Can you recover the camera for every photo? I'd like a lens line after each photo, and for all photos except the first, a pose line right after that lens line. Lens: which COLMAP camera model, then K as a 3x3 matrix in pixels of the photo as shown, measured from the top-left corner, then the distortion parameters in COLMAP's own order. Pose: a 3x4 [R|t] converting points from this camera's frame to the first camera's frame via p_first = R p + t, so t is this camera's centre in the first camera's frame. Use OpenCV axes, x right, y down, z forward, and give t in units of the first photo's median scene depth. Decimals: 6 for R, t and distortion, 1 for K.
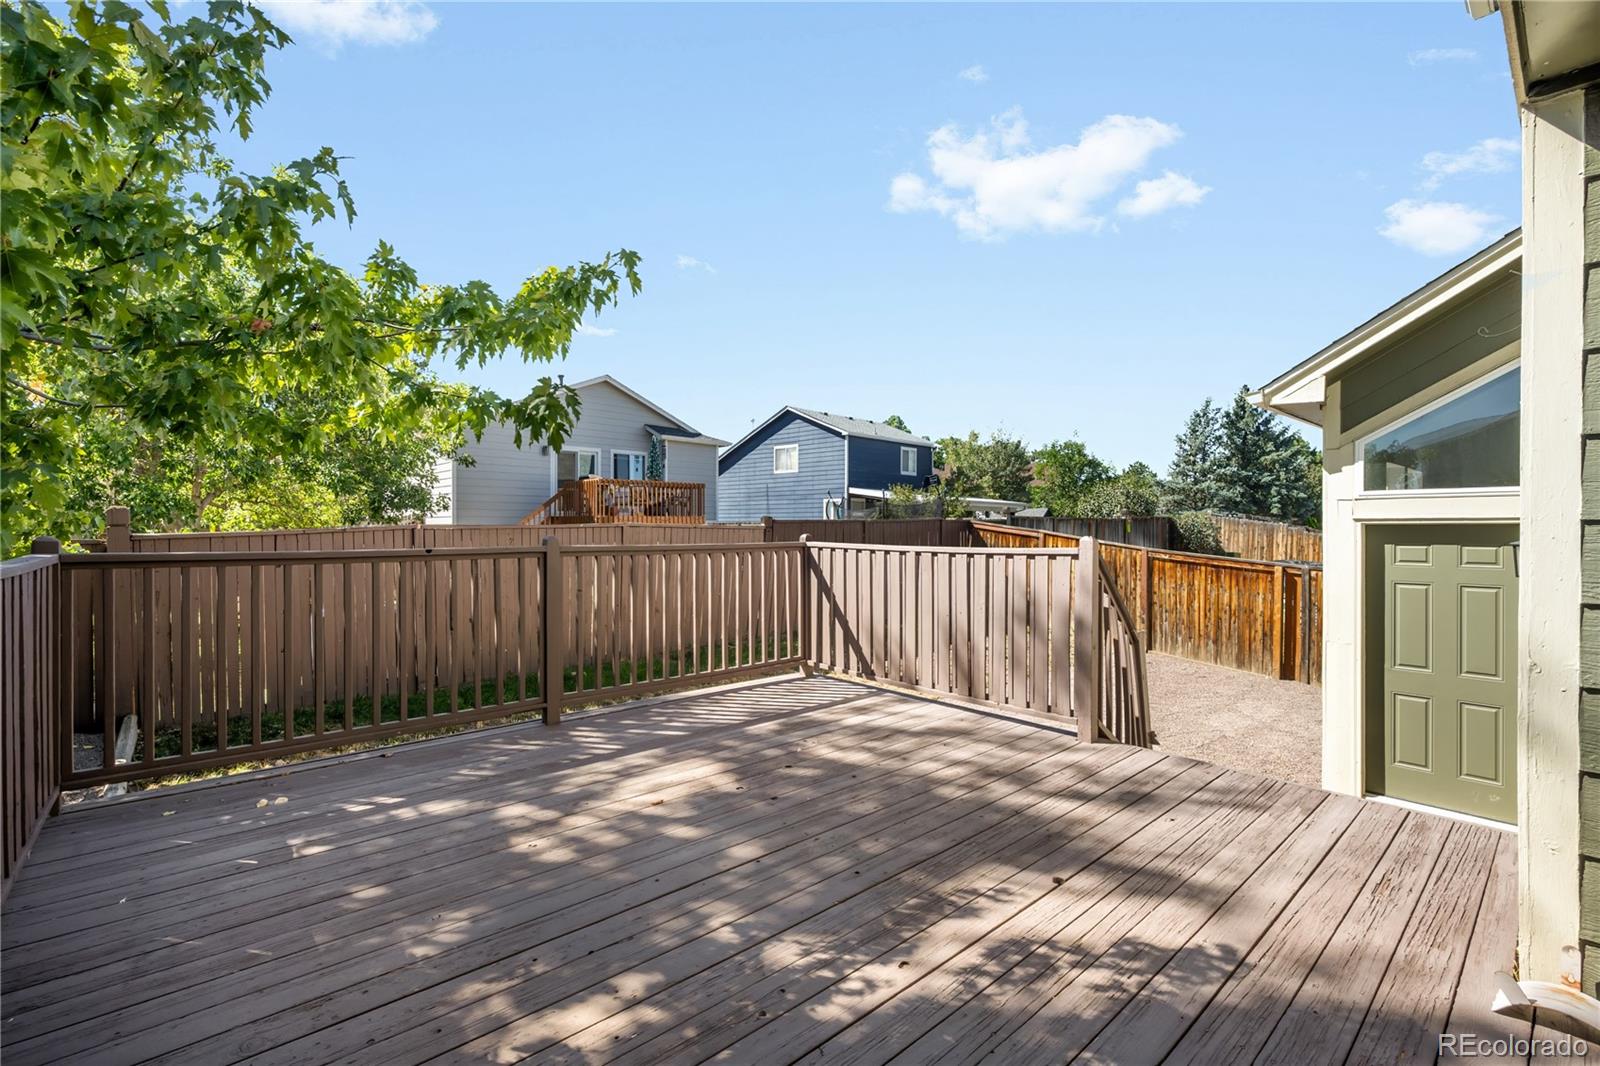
lens RADIAL K [[673.3, 0, 800.0], [0, 673.3, 533.0], [0, 0, 1]] dist [0.001331, -0.000011]
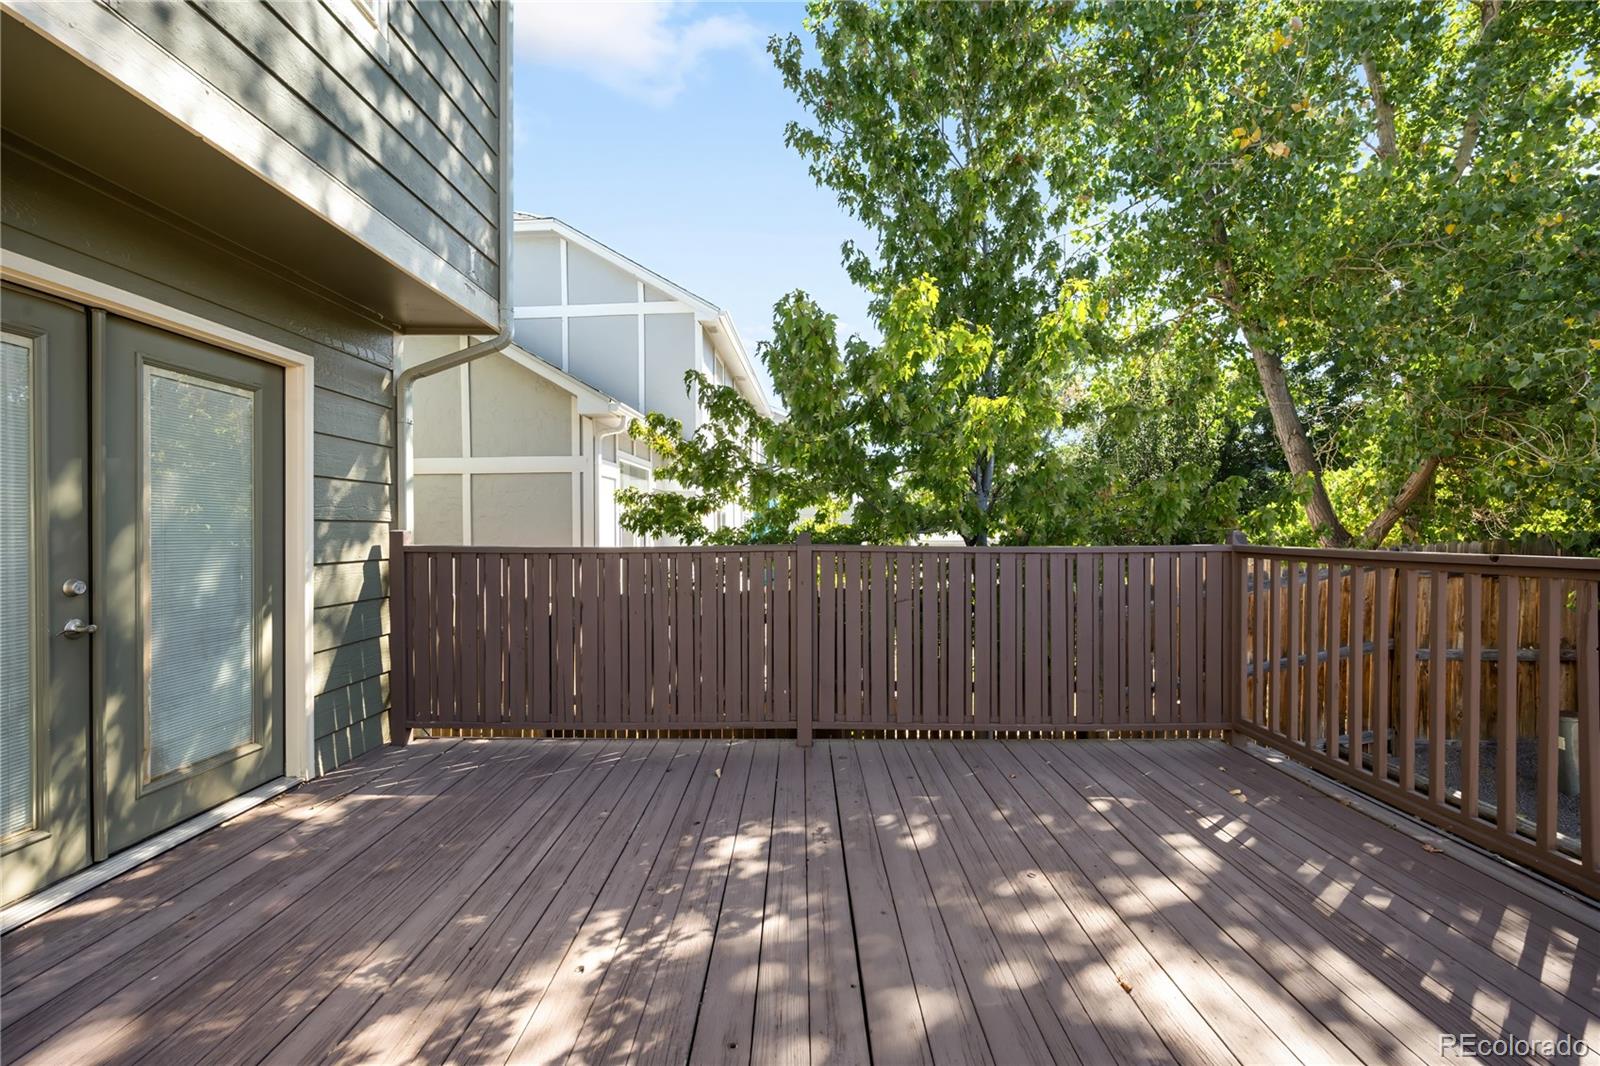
lens RADIAL K [[673.3, 0, 800.0], [0, 673.3, 533.0], [0, 0, 1]] dist [0.001331, -0.000011]
pose [[-0.637682, 0.008186, -0.770256, 0.488908], [0.000263, 0.999946, 0.010409, -0.013108], [0.770299, 0.006435, -0.637650, 1.287397]]
